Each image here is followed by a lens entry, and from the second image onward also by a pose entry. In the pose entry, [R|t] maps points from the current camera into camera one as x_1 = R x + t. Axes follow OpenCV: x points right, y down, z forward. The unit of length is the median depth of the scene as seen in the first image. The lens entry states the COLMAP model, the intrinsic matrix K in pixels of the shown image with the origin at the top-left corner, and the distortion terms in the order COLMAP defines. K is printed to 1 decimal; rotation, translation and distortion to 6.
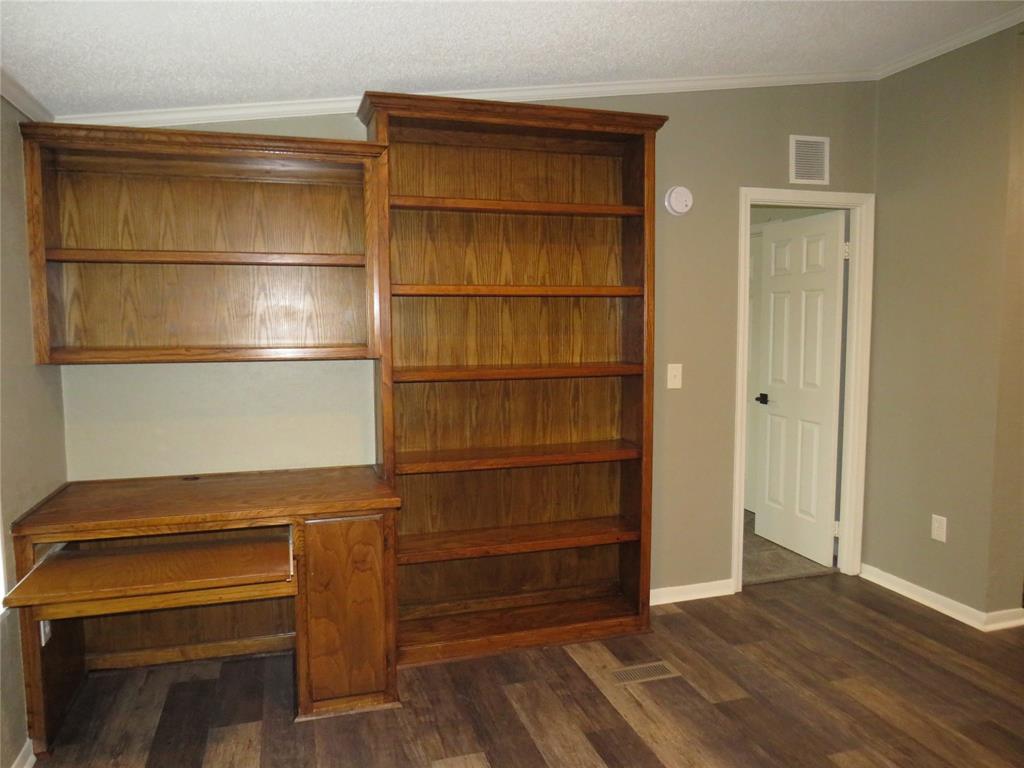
lens RADIAL K [[721.0, 0, 505.4], [0, 721.0, 385.1], [0, 0, 1]] dist [-0.032392, 0.000199]
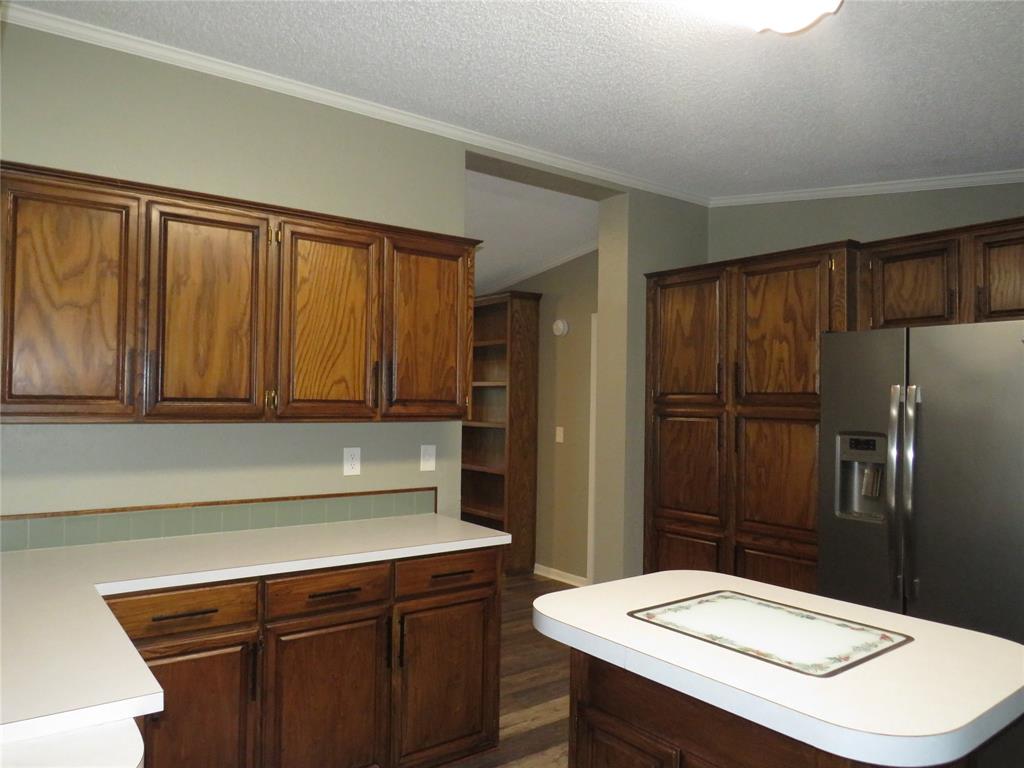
lens RADIAL K [[721.0, 0, 505.4], [0, 721.0, 385.1], [0, 0, 1]] dist [-0.032392, 0.000199]
pose [[0.352398, -0.004960, -0.935837, 1.933406], [-0.097424, 0.994358, -0.041956, -0.049153], [0.930765, 0.105958, 0.349927, 0.348987]]
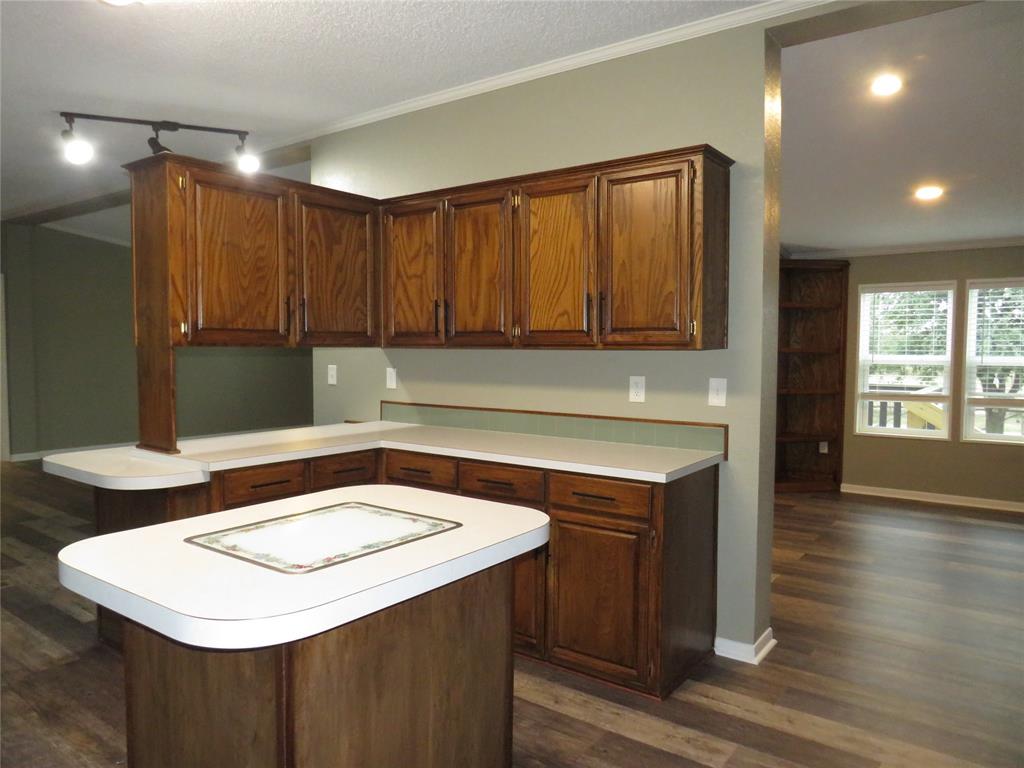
lens RADIAL K [[731.2, 0, 510.4], [0, 731.2, 384.0], [0, 0, 1]] dist [-0.018212, 0.008213]
pose [[-0.800909, 0.039056, -0.597511, 1.713804], [-0.046752, 0.990746, 0.127426, -0.101125], [0.596959, 0.129992, -0.791671, 1.259260]]
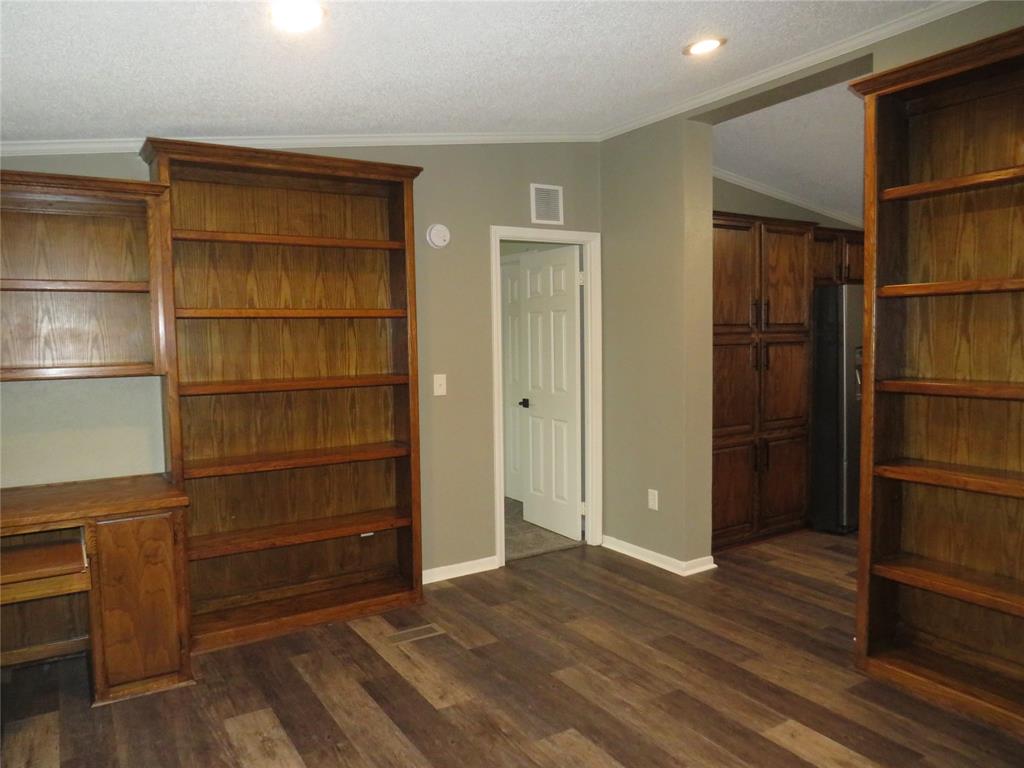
lens RADIAL K [[722.1, 0, 517.1], [0, 722.1, 384.9], [0, 0, 1]] dist [-0.035529, -0.002000]
pose [[0.961579, -0.027643, 0.273132, 0.039927], [0.033767, 0.999272, -0.017746, 0.014734], [-0.272442, 0.026287, 0.961813, -0.187940]]
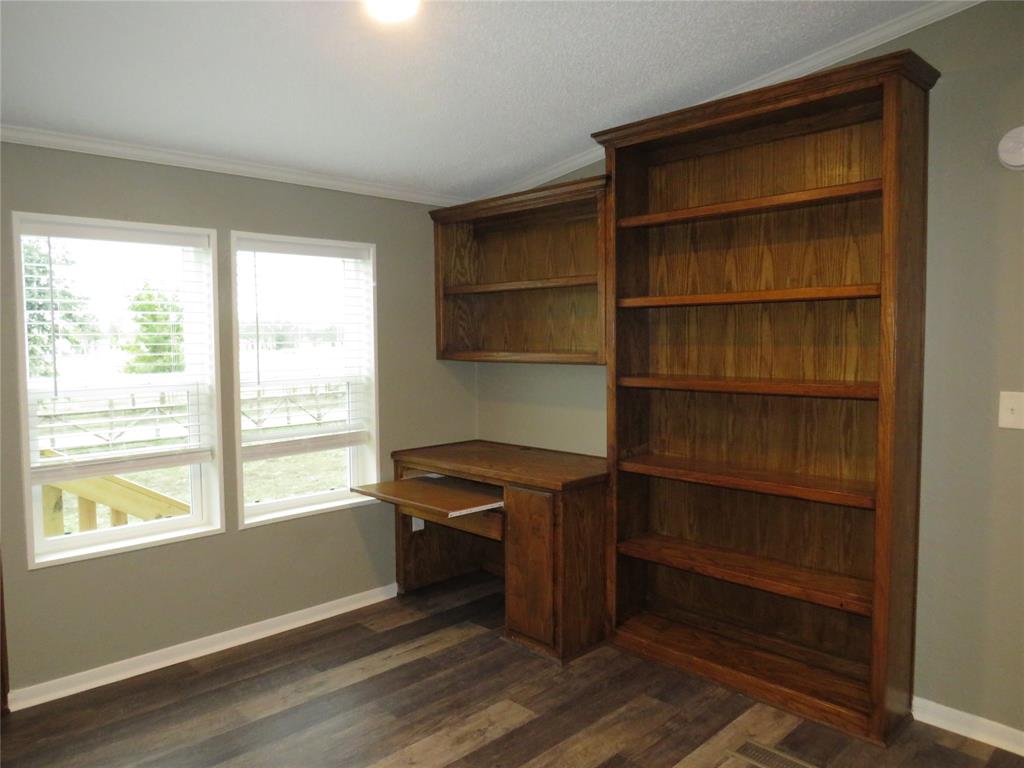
lens RADIAL K [[731.2, 0, 510.4], [0, 731.2, 384.0], [0, 0, 1]] dist [-0.018212, 0.008213]
pose [[0.456804, 0.055282, -0.887848, 0.702160], [-0.070535, 0.997176, 0.025799, -0.023106], [0.886766, 0.050839, 0.459413, 0.306778]]
